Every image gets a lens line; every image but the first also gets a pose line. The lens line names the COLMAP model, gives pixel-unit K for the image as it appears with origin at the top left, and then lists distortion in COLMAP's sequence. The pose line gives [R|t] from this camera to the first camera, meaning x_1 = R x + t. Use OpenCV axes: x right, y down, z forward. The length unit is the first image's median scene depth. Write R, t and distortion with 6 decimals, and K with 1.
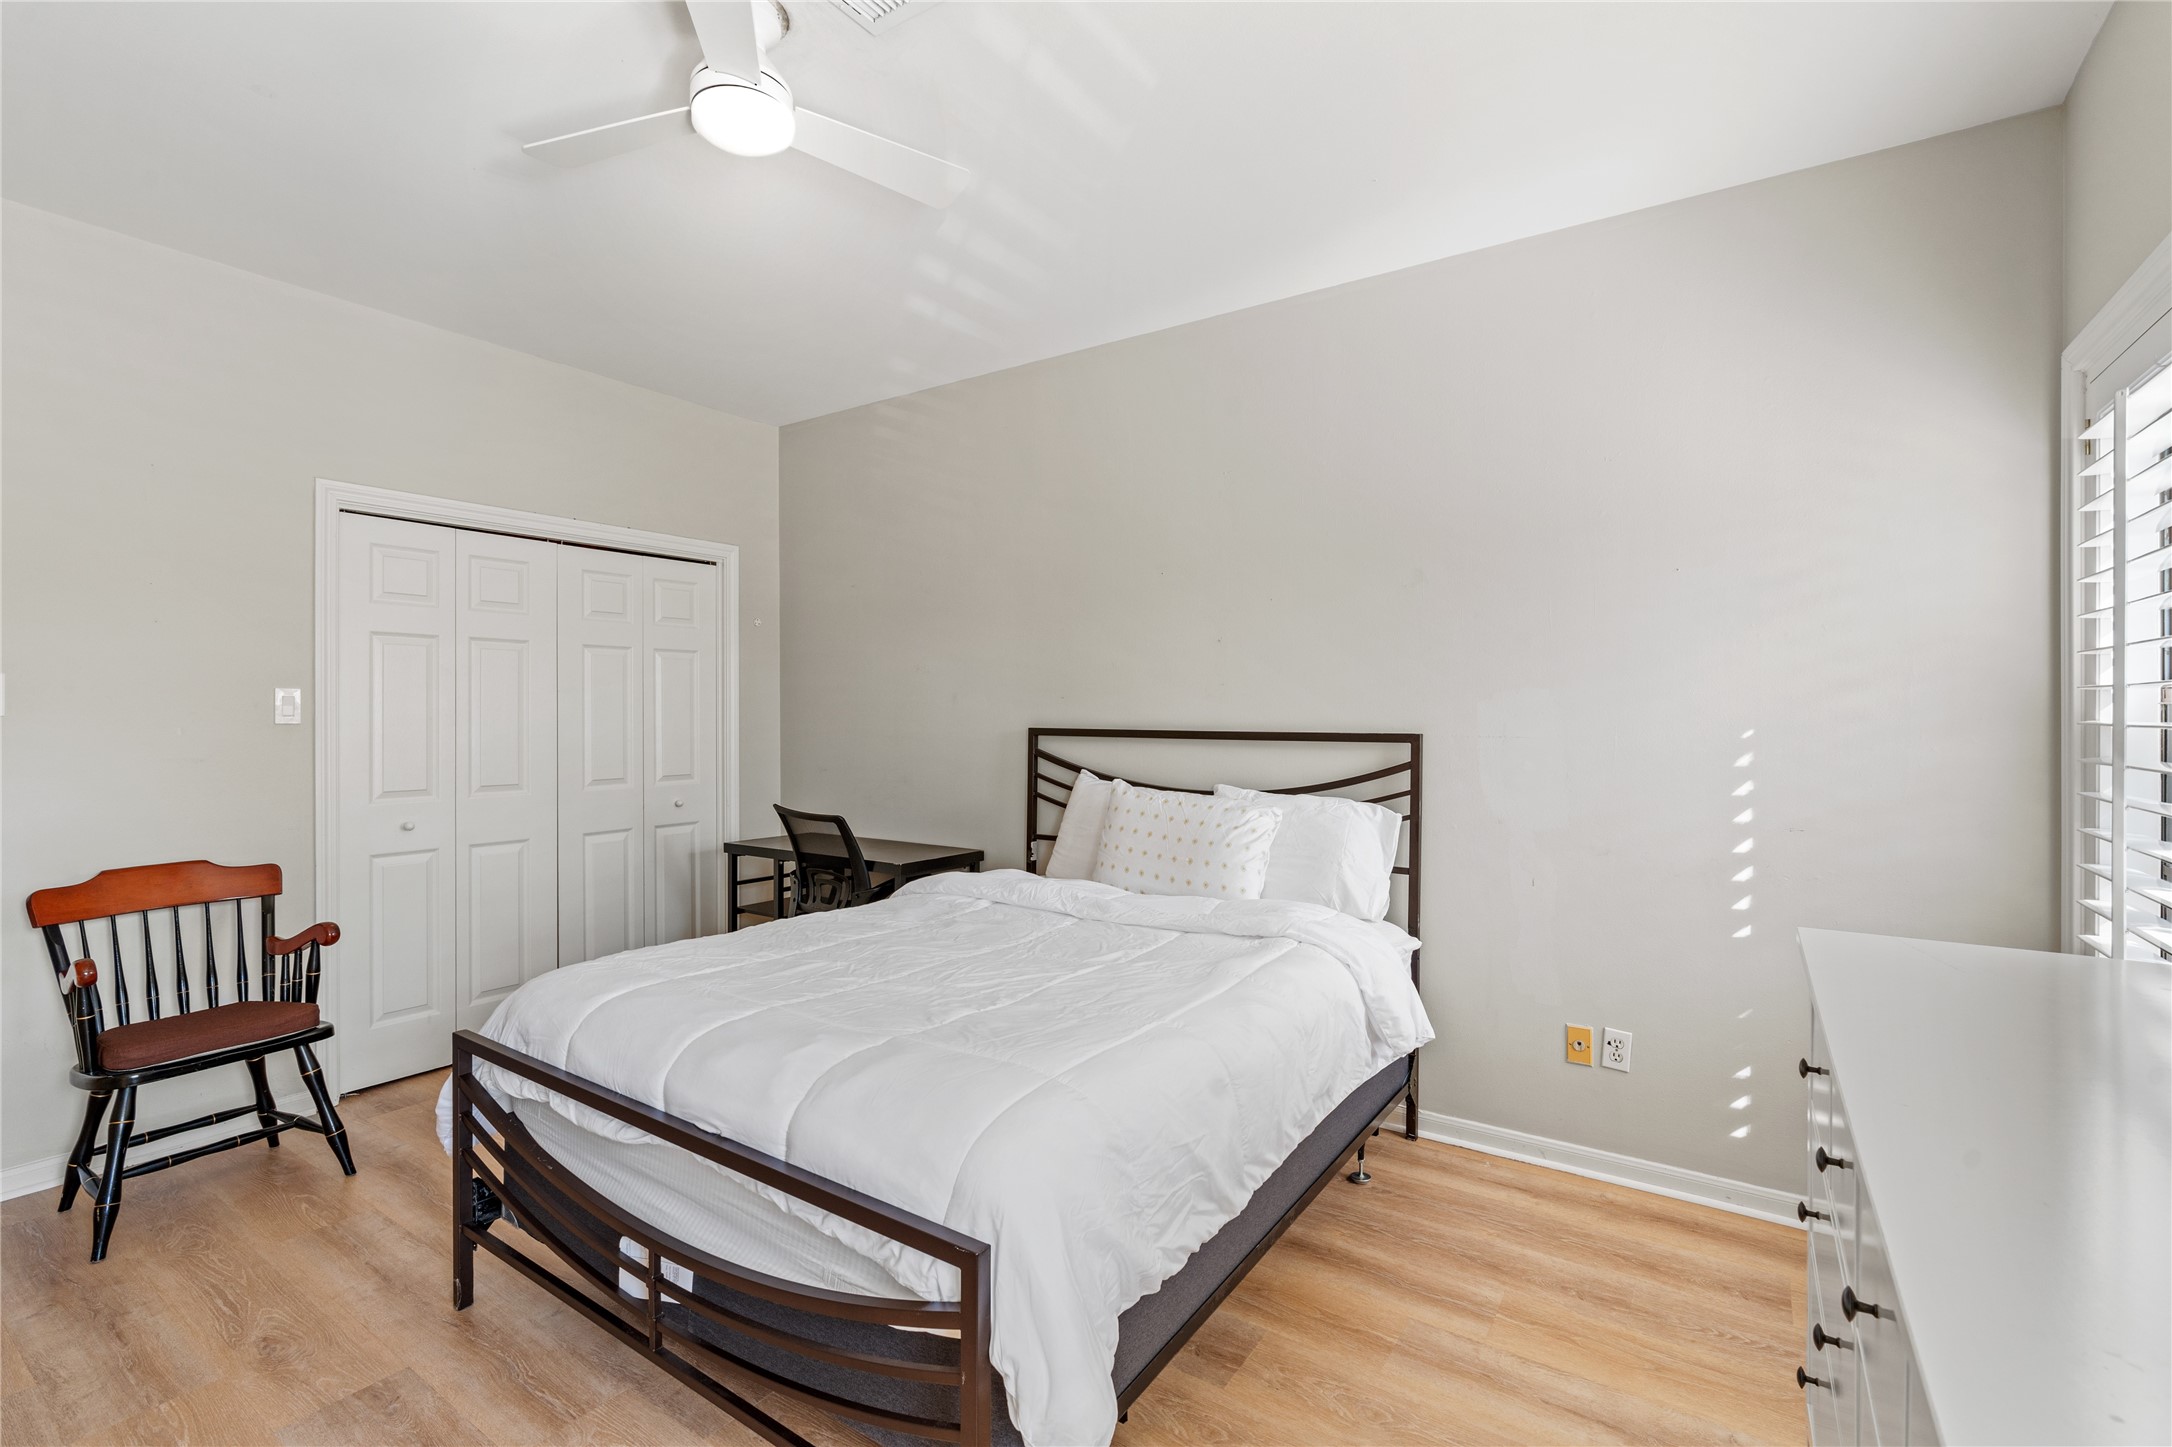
lens RADIAL K [[977.4, 0, 1075.8], [0, 977.4, 718.7], [0, 0, 1]] dist [-0.000349, -0.000212]
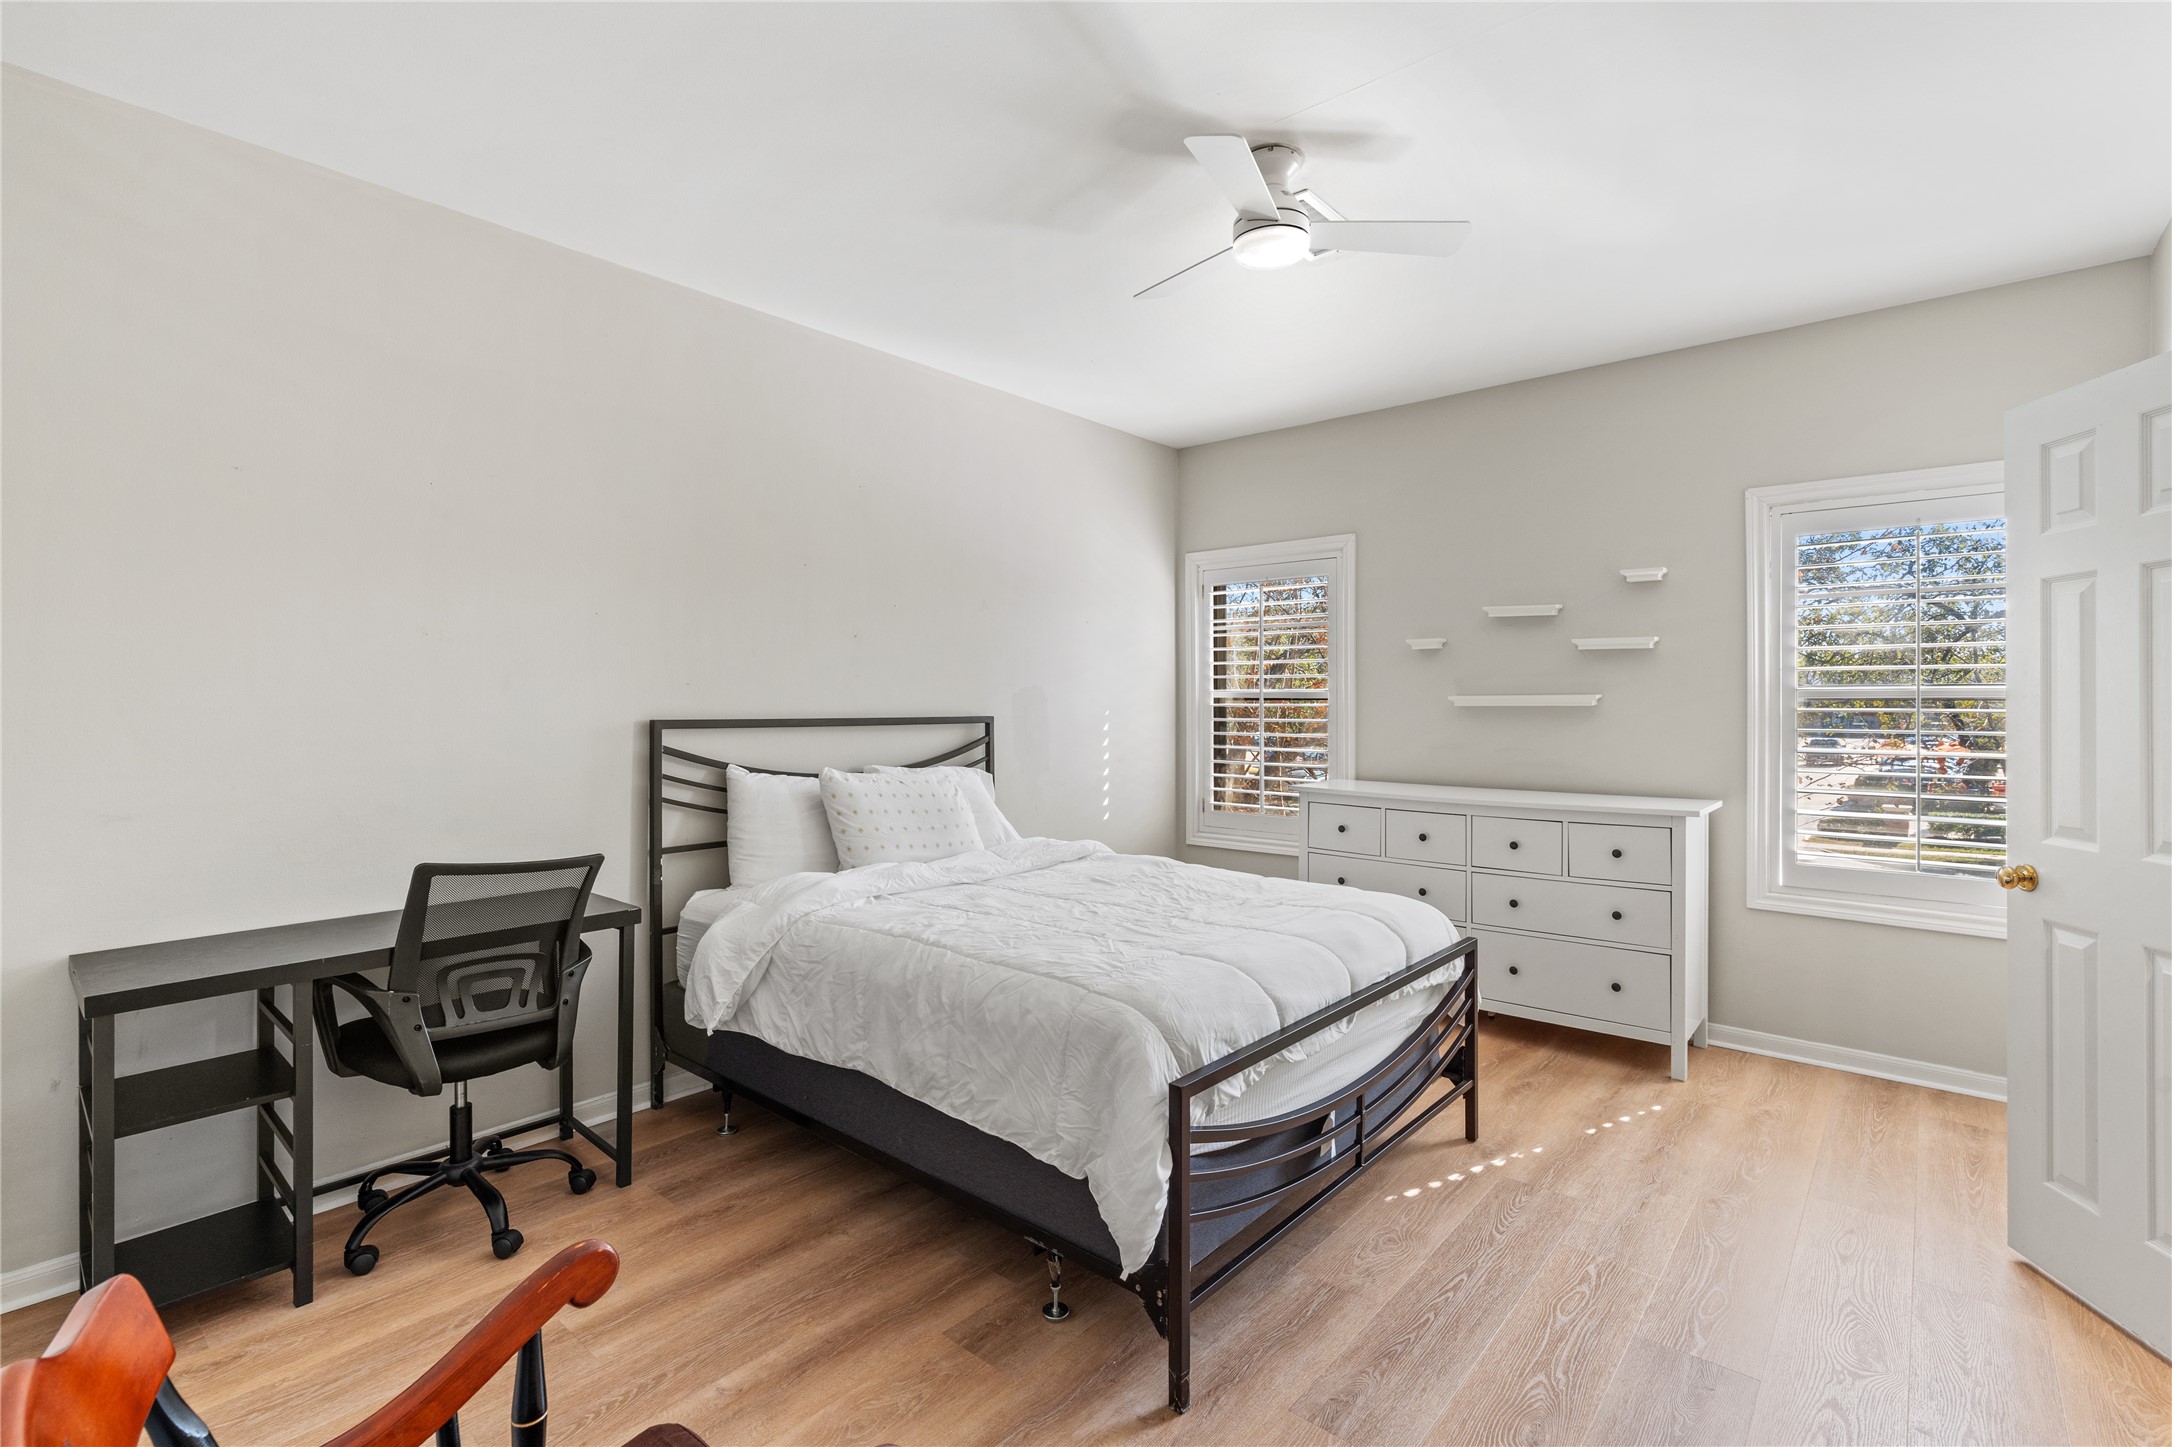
lens RADIAL K [[977.4, 0, 1077.7], [0, 977.4, 712.6], [0, 0, 1]] dist [-0.000349, -0.000212]
pose [[0.125534, -0.004594, 0.992079, -1.012583], [0.012978, 0.999911, 0.002988, 0.006768], [-0.992004, 0.012500, 0.125582, 0.675997]]
